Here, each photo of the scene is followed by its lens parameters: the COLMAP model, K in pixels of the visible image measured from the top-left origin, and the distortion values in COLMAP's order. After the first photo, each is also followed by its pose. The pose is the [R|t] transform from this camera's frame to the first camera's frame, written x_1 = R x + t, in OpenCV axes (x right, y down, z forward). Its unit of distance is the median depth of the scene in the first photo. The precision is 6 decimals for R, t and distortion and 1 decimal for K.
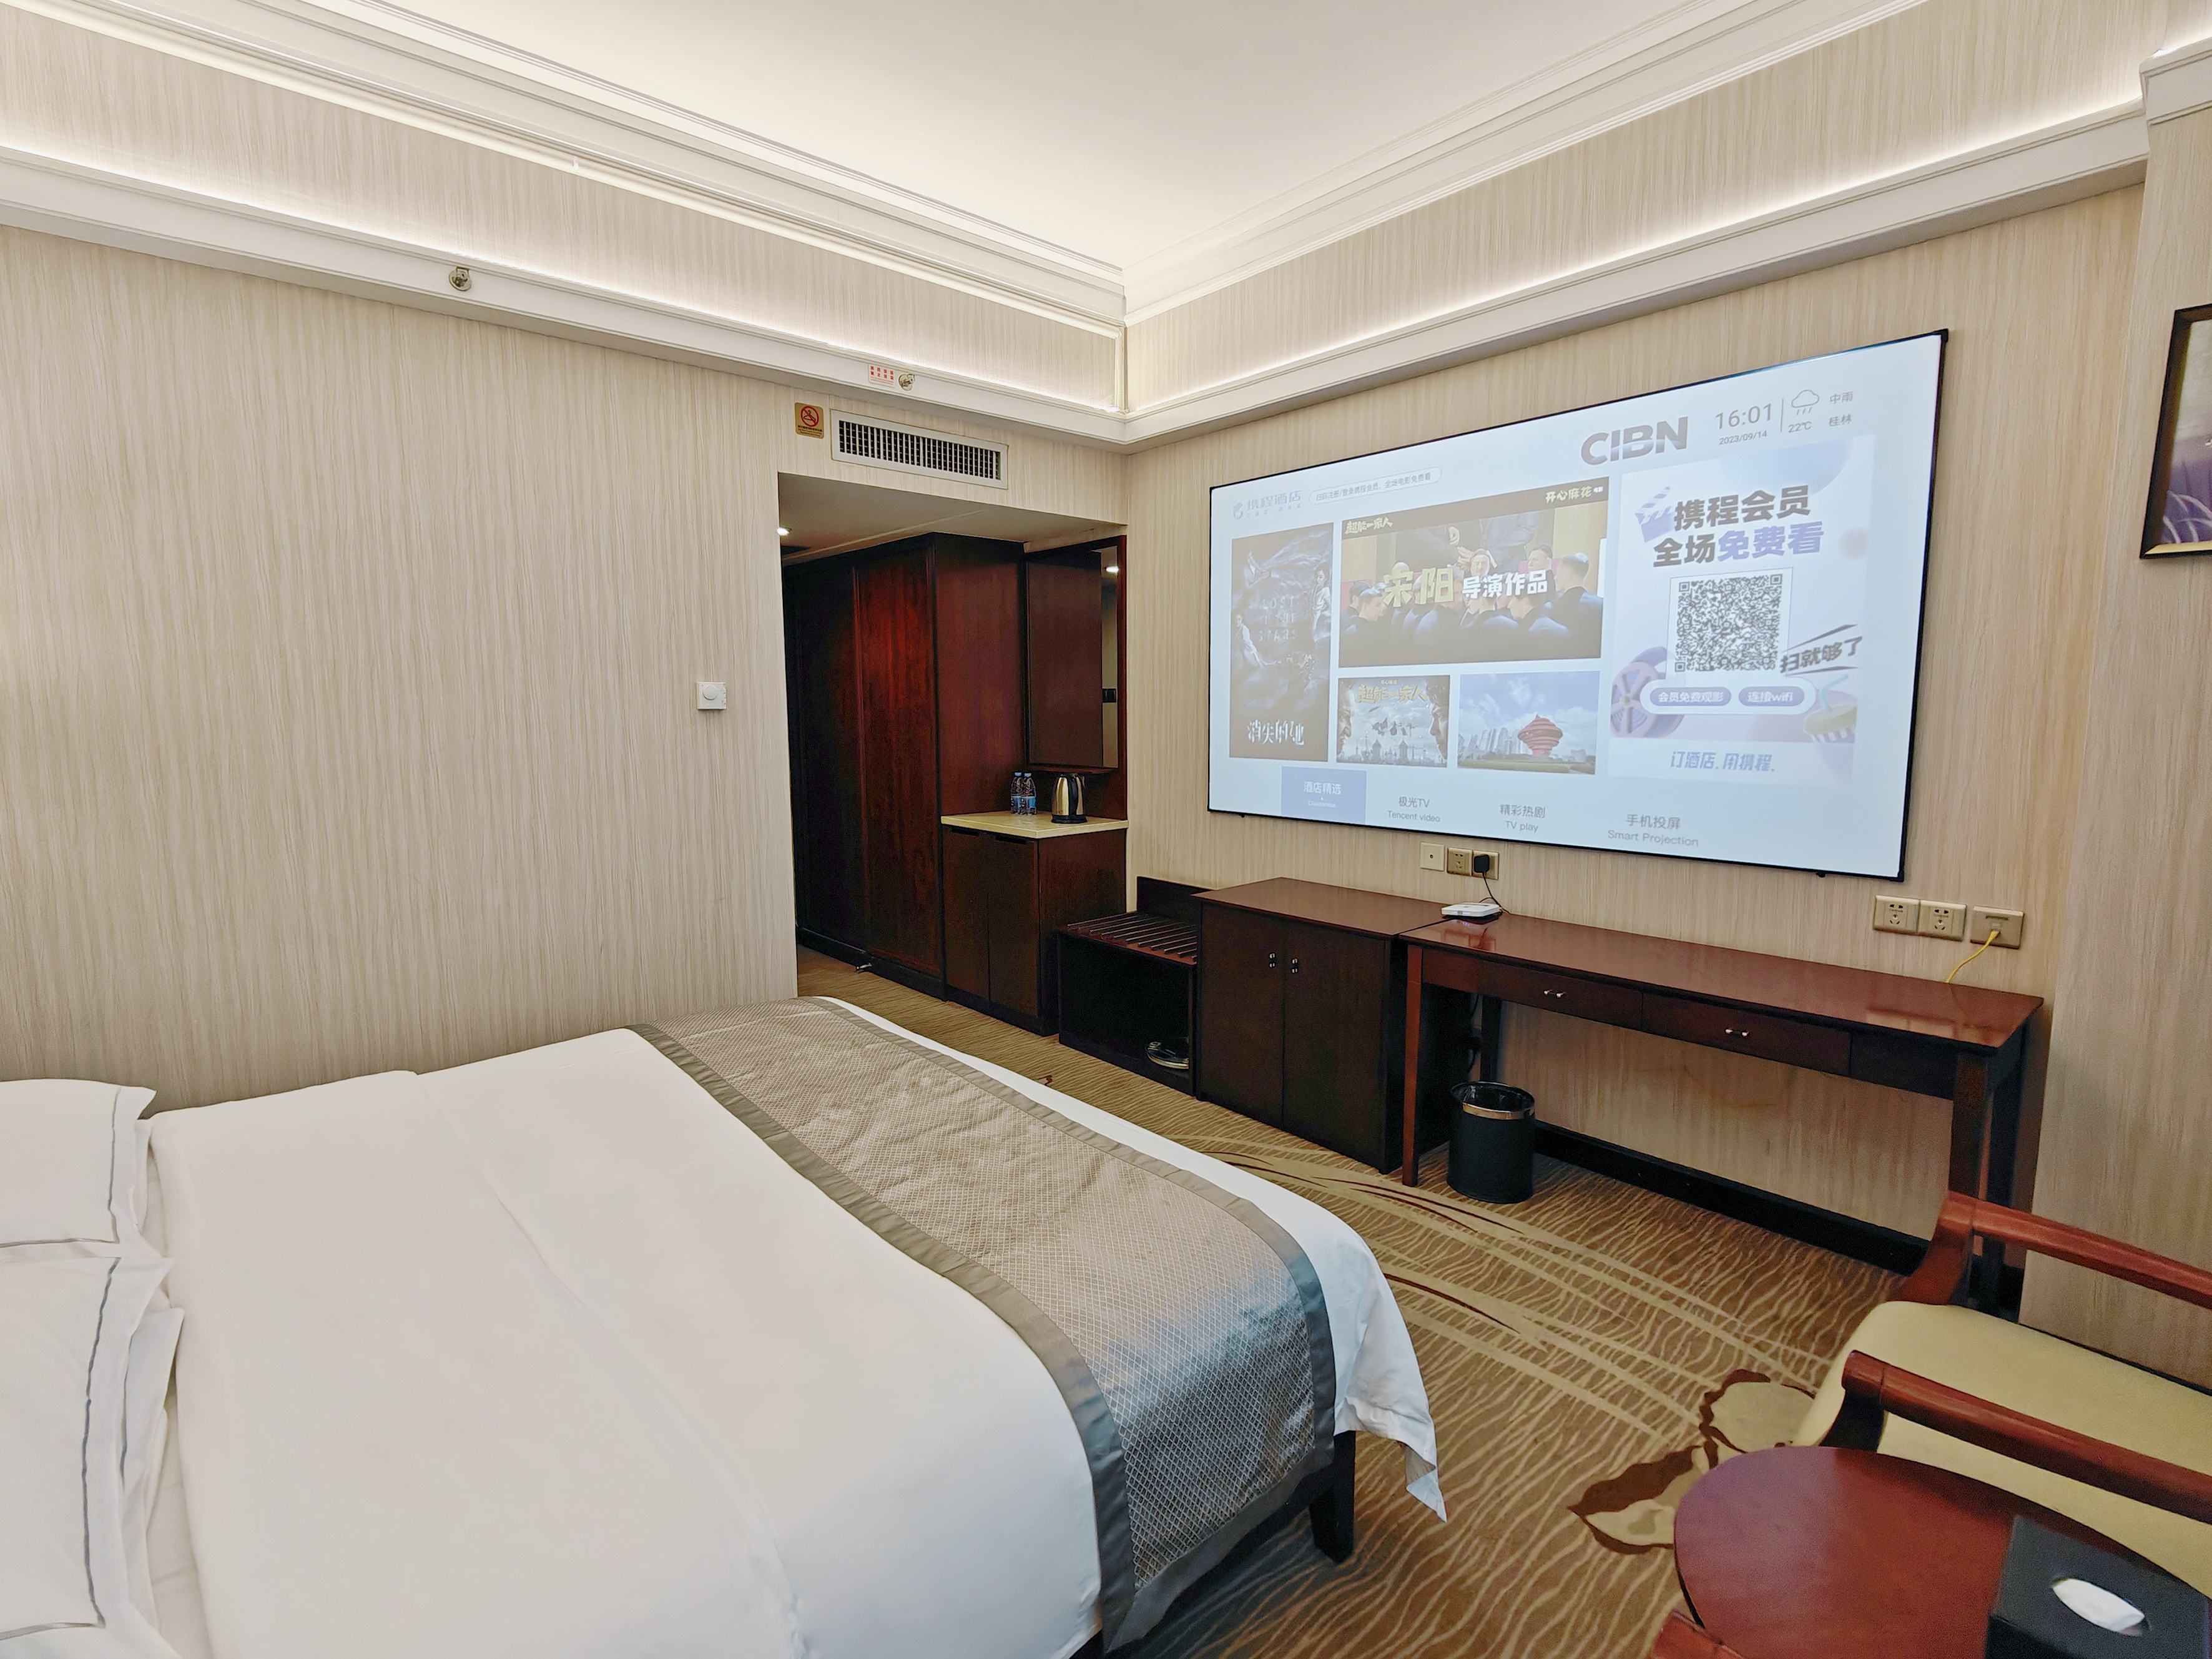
lens RADIAL K [[1028.1, 0, 1091.6], [0, 1028.1, 823.0], [0, 0, 1]] dist [0.015892, -0.008626]
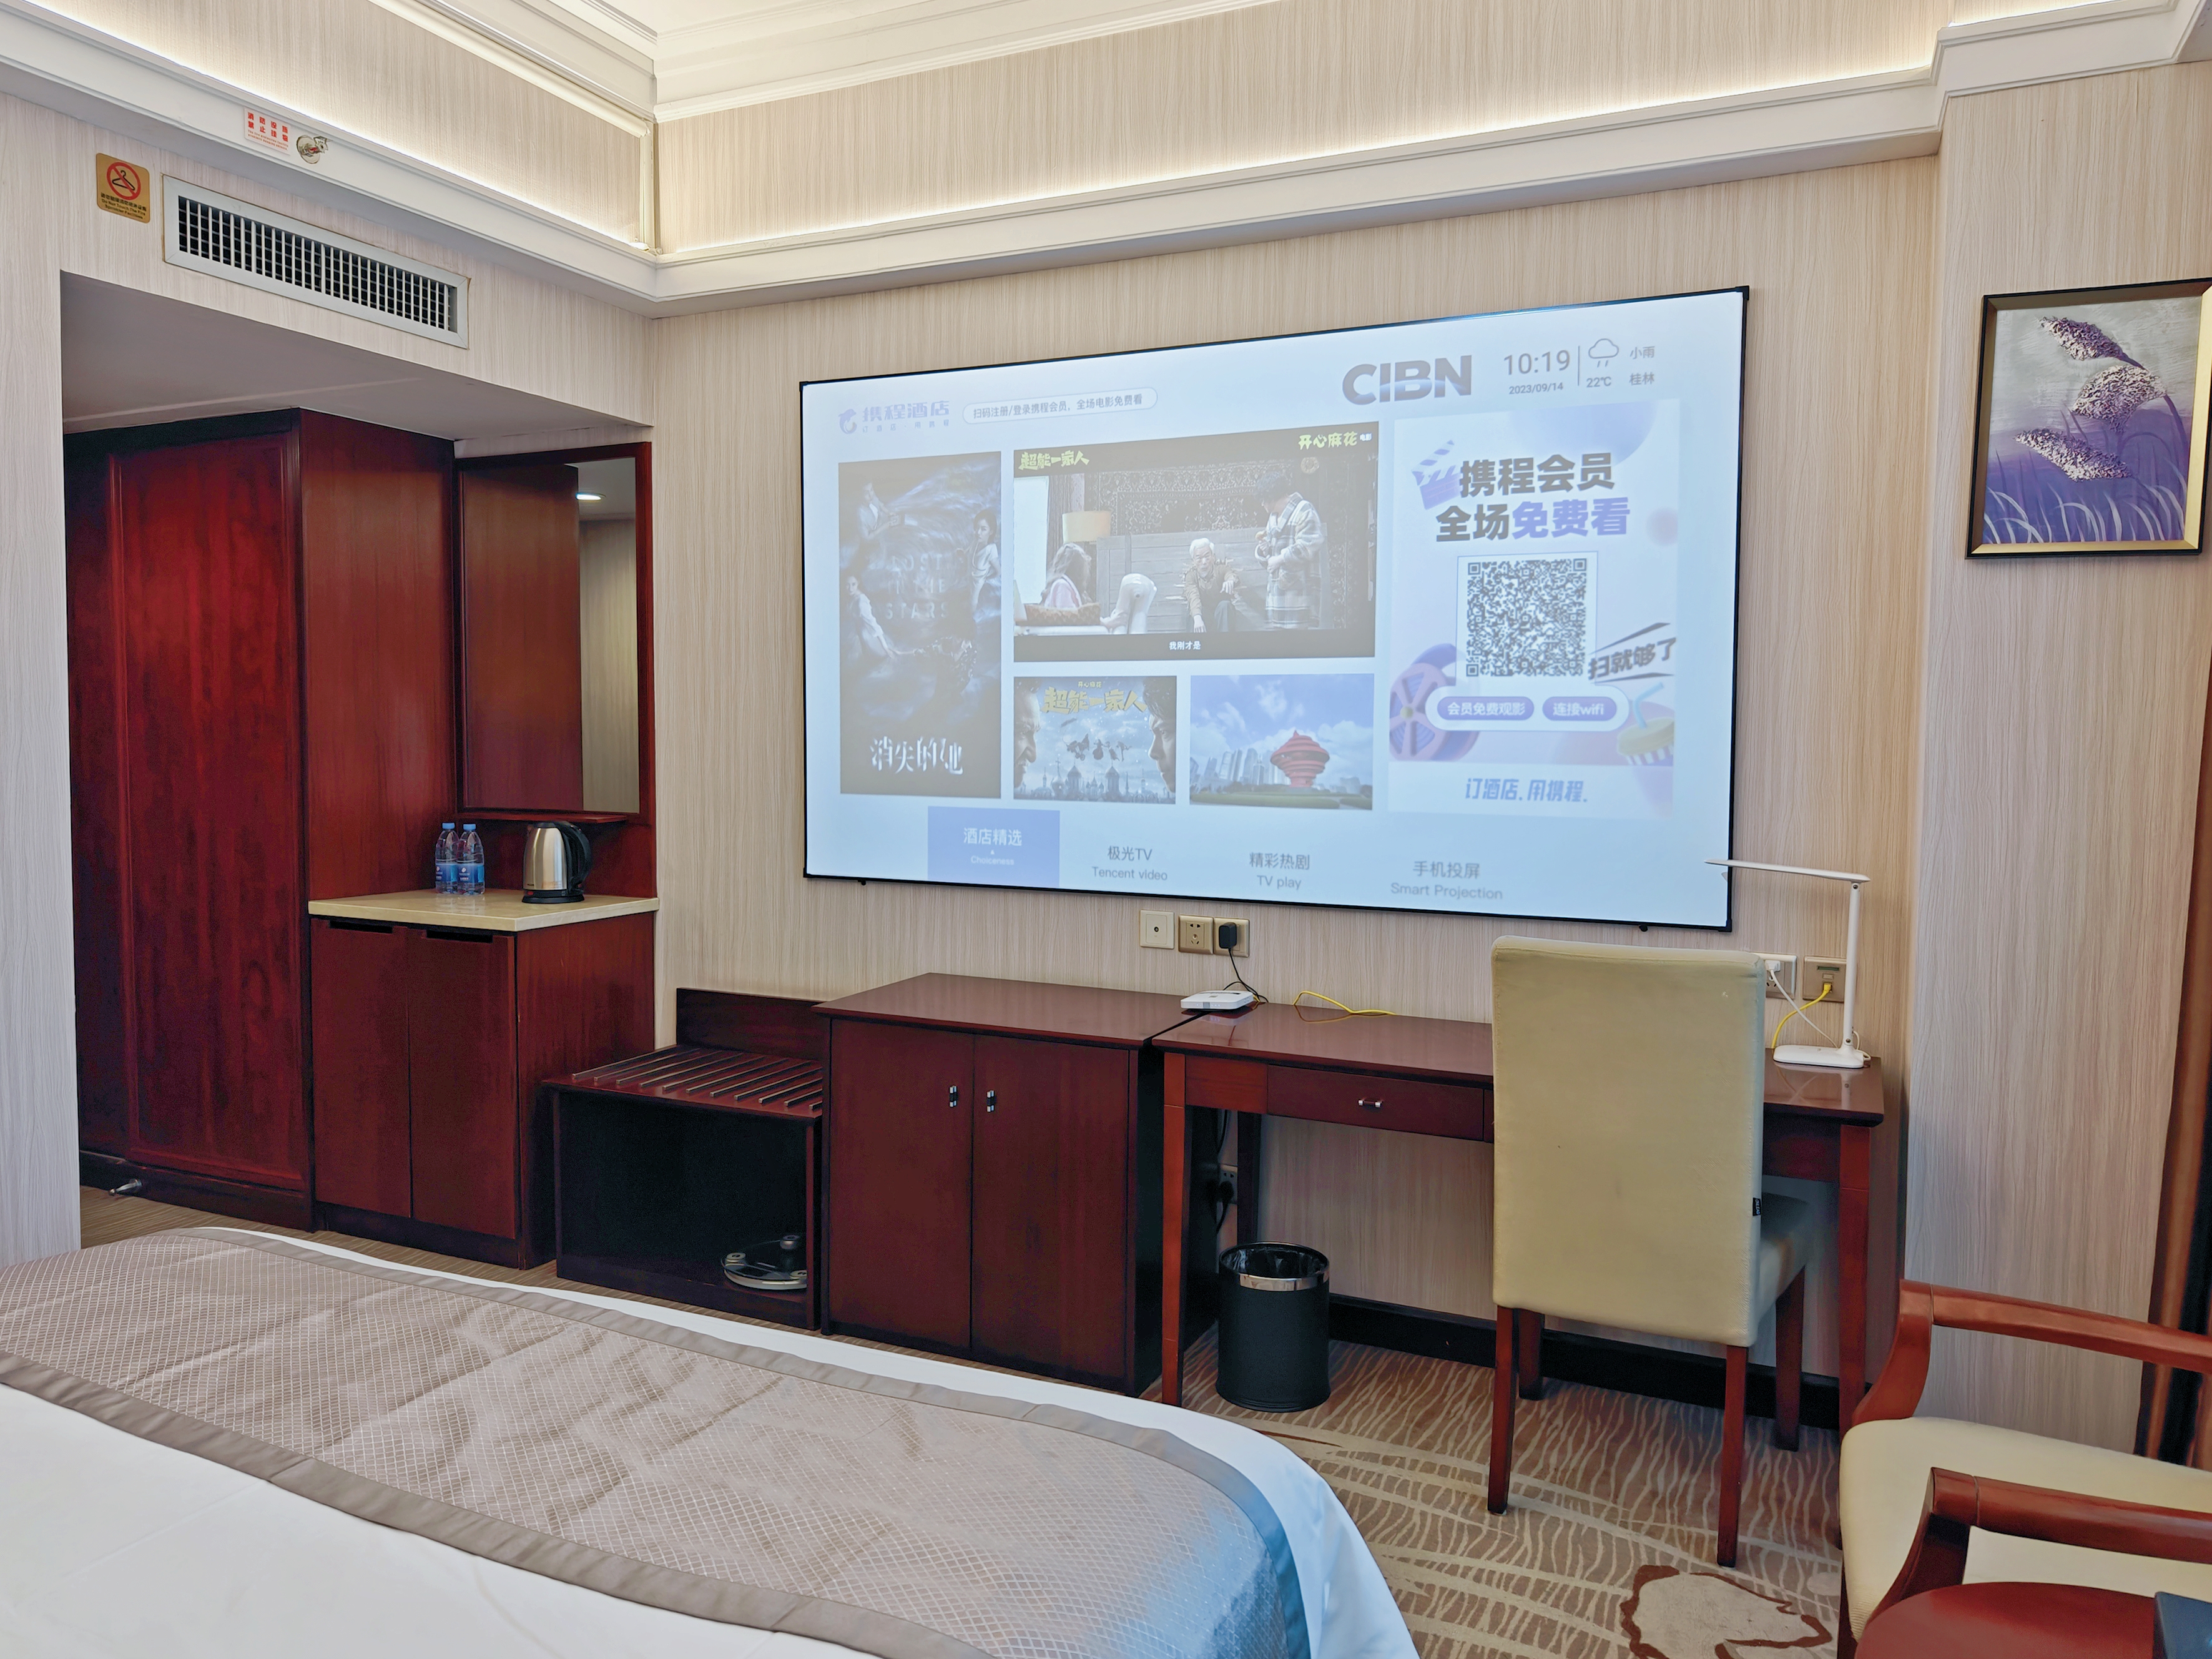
lens RADIAL K [[1576.4, 0, 1097.2], [0, 1576.4, 814.7], [0, 0, 1]] dist [0.053562, -0.062370]
pose [[0.914636, -0.008272, 0.404195, -0.166311], [0.033299, 0.997935, -0.054929, 0.013558], [-0.402906, 0.063699, 0.913022, 0.028631]]
